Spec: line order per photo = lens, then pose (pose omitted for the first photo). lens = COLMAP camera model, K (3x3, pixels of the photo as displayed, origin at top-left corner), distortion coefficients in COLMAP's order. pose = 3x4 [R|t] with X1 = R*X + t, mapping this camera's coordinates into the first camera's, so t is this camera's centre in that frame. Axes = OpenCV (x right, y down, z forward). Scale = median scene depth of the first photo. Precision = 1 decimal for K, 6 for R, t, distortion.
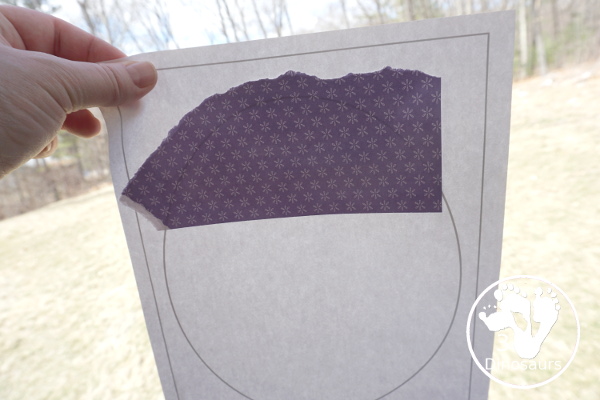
lens RADIAL K [[443.8, 0, 300.0], [0, 443.8, 197.3], [0, 0, 1]] dist [0.004593, 0.001388]
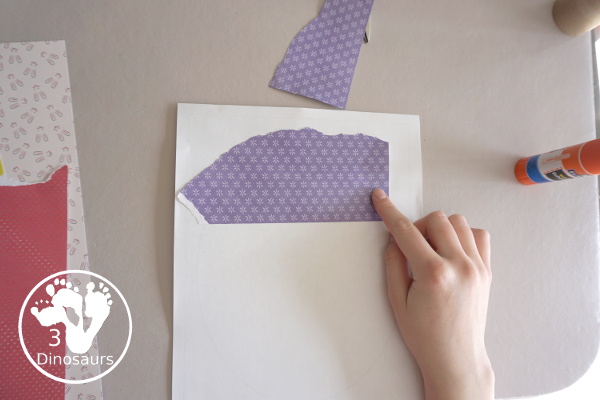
lens RADIAL K [[443.8, 0, 302.7], [0, 443.8, 201.4], [0, 0, 1]] dist [0.004593, 0.001388]
pose [[0.927432, 0.132410, 0.349768, -0.548157], [0.040150, 0.894573, -0.445115, 0.664025], [-0.371831, 0.426857, 0.824339, -0.247795]]
